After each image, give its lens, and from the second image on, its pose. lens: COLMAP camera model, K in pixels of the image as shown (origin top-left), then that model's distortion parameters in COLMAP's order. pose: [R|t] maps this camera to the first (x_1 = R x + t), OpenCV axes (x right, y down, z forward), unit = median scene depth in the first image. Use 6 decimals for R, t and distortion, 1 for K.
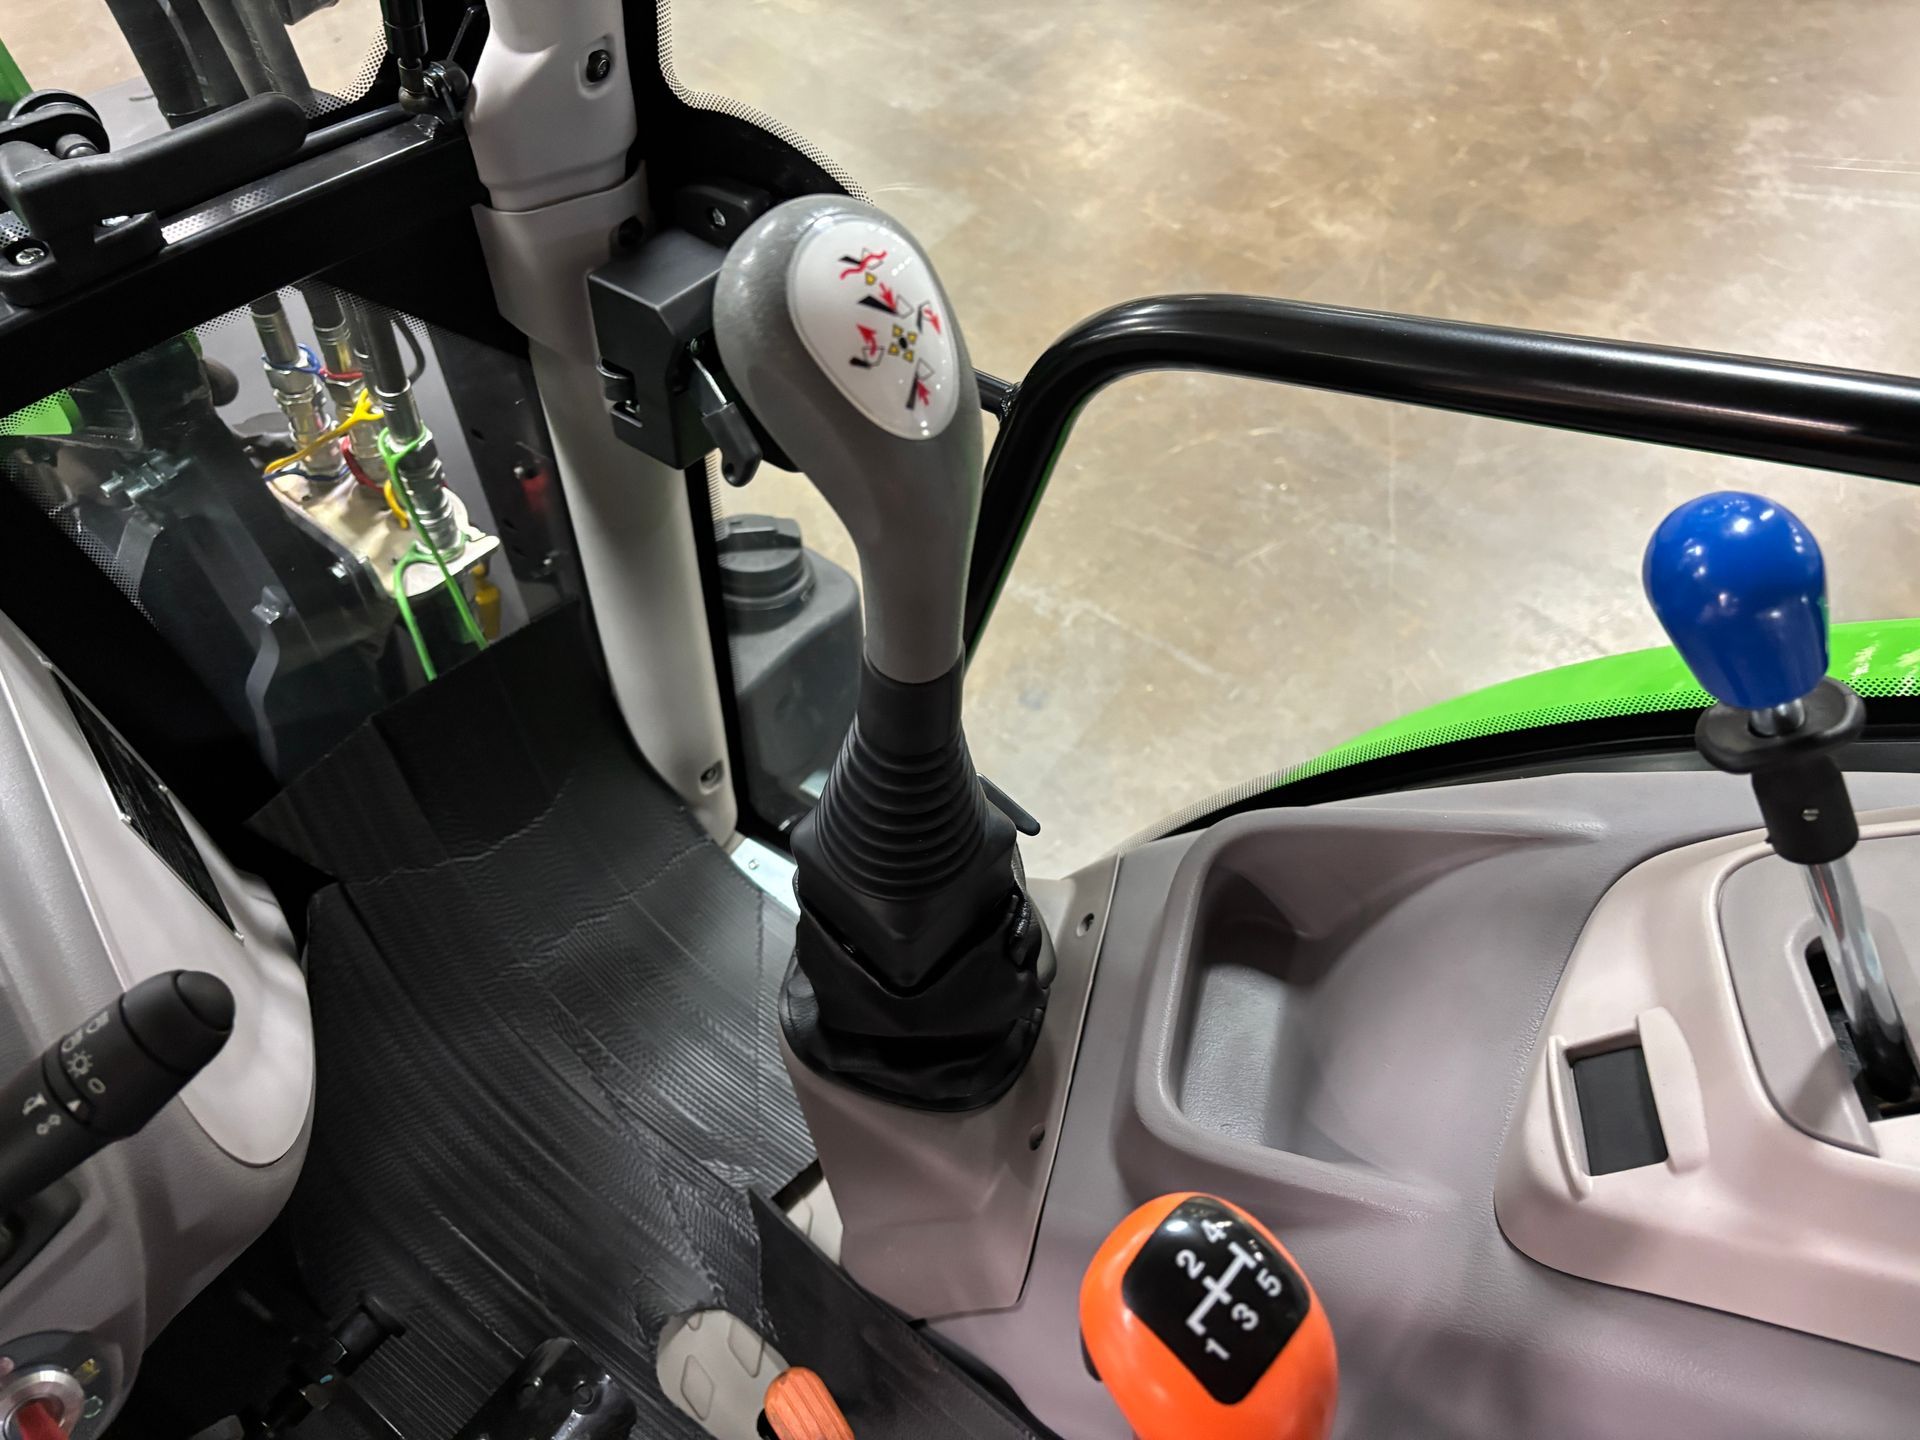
lens RADIAL K [[1466.6, 0, 965.5], [0, 1466.6, 719.2], [0, 0, 1]] dist [0.038725, -0.039524]
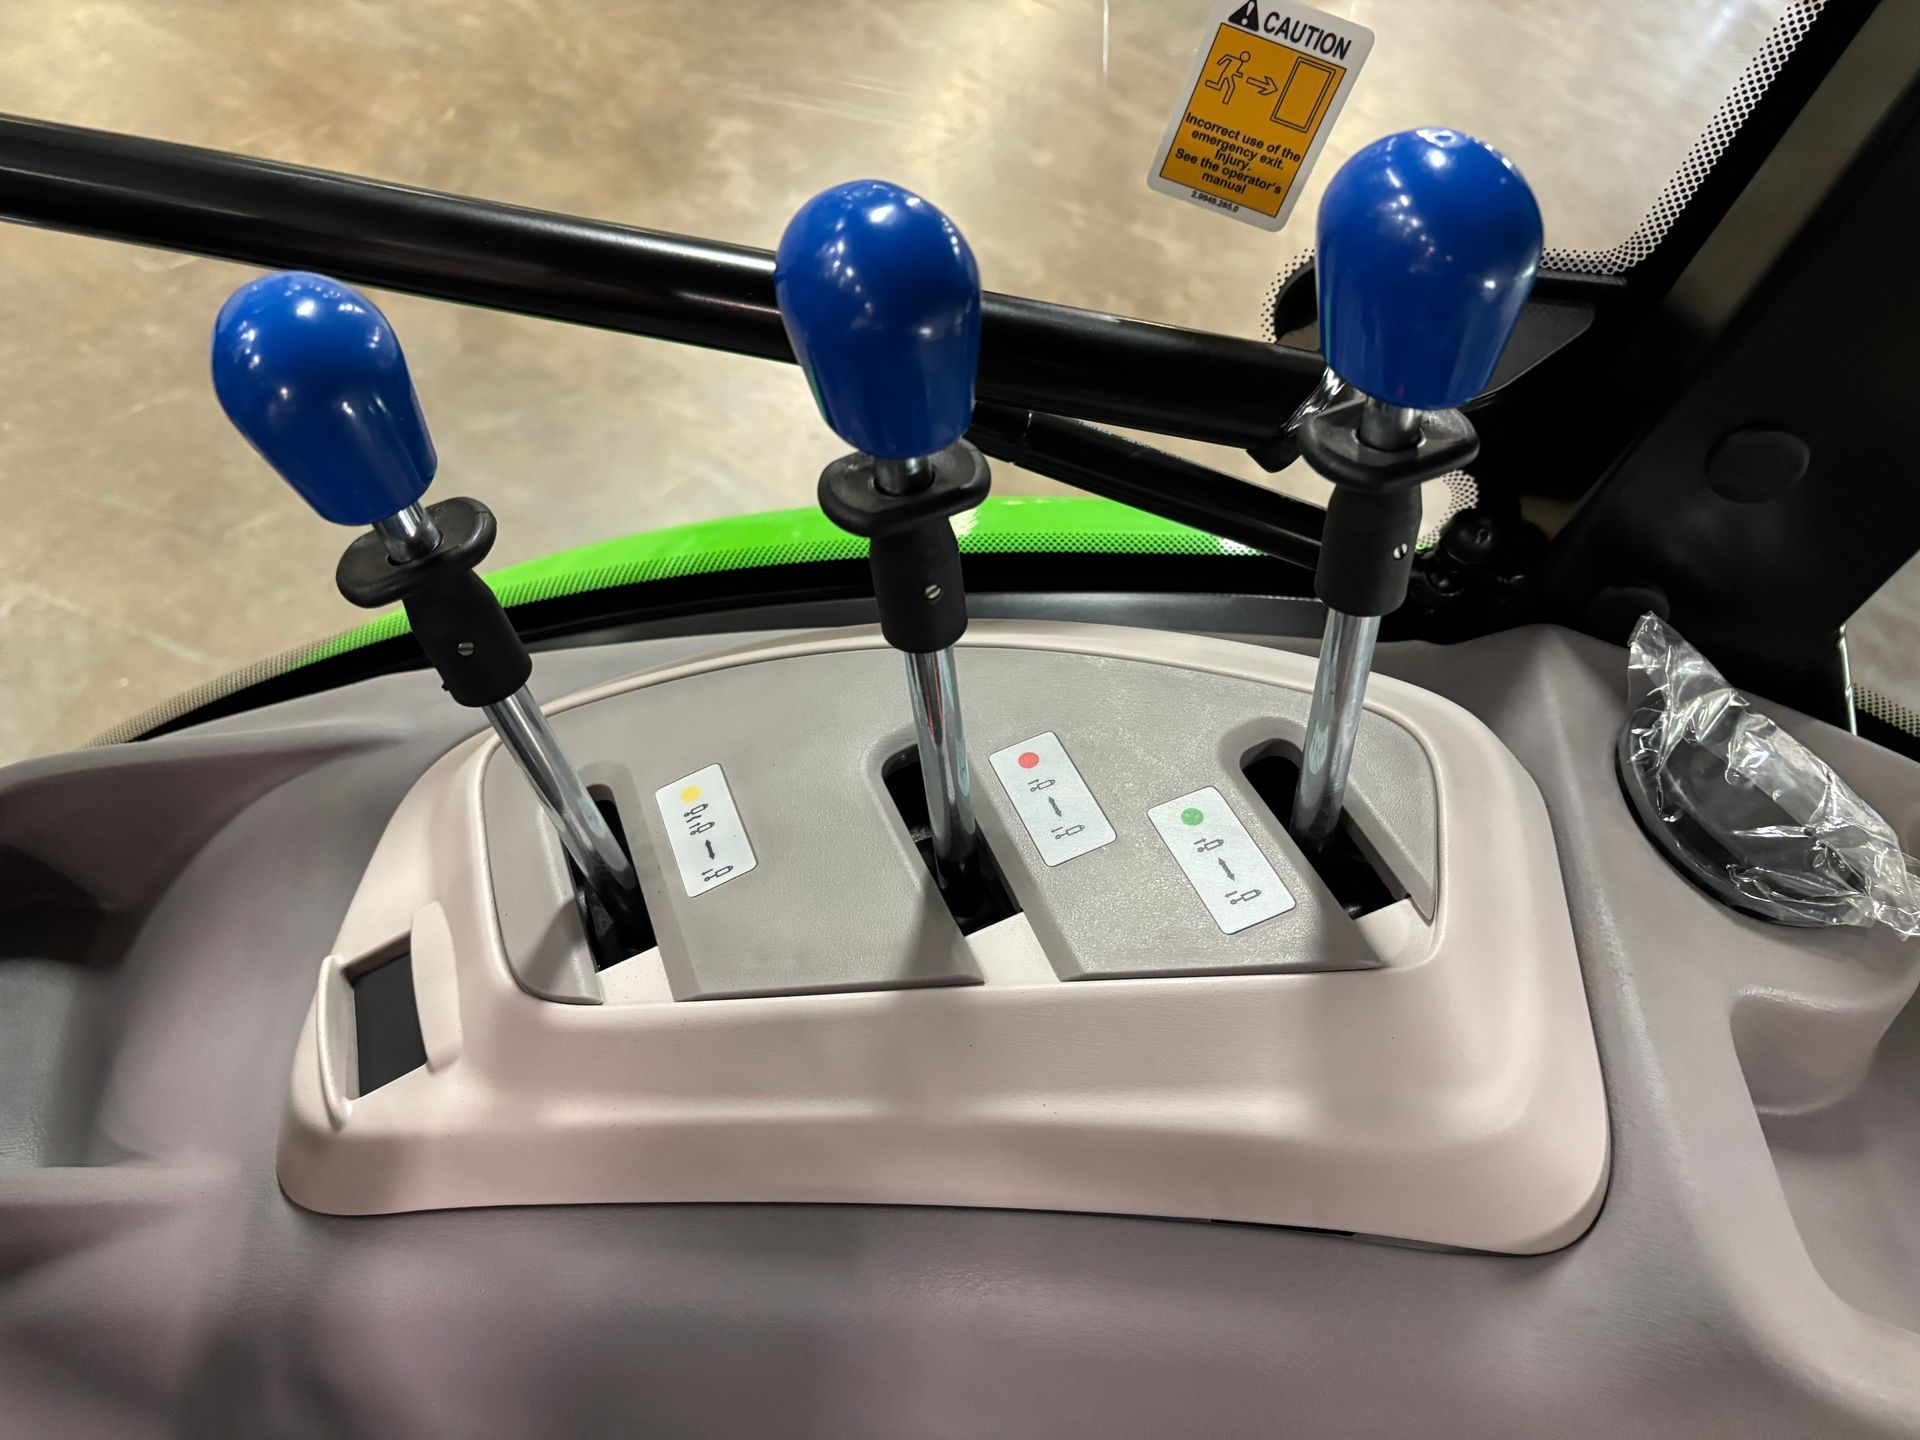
lens RADIAL K [[1466.6, 0, 965.5], [0, 1466.6, 719.2], [0, 0, 1]] dist [0.038725, -0.039524]
pose [[0.829581, -0.096831, 0.549926, 0.054694], [0.094752, 0.994978, 0.032259, 0.018372], [-0.550288, 0.025345, 0.834590, 0.011263]]
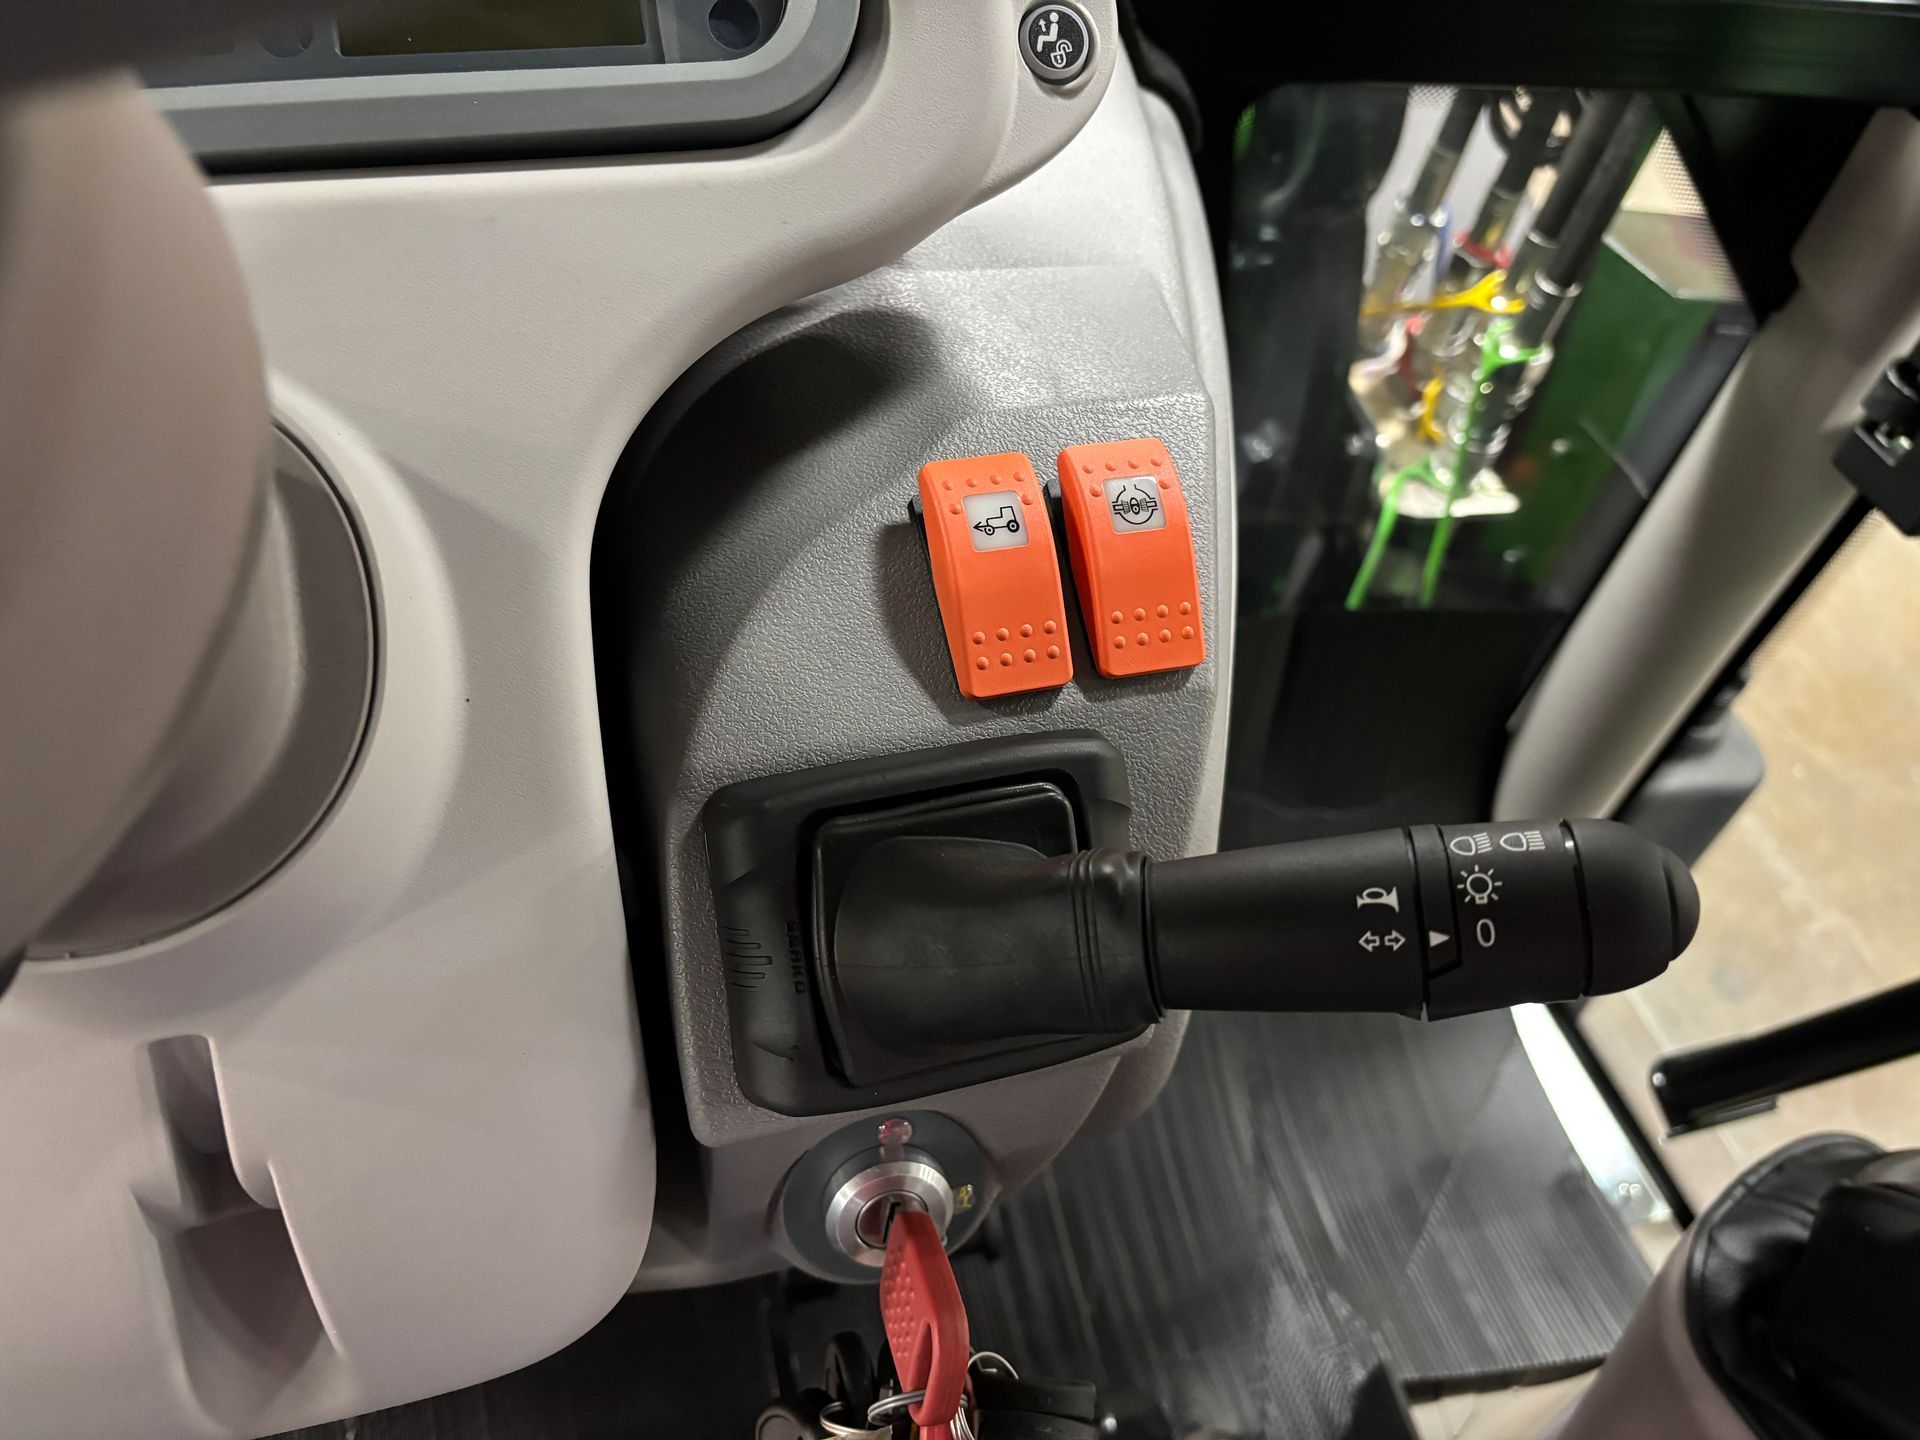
lens RADIAL K [[1466.6, 0, 965.5], [0, 1466.6, 719.2], [0, 0, 1]] dist [0.038725, -0.039524]
pose [[0.787839, 0.525689, -0.320875, -0.100169], [-0.537549, 0.841213, 0.058322, 0.041856], [0.300584, 0.126538, 0.945324, 0.061100]]
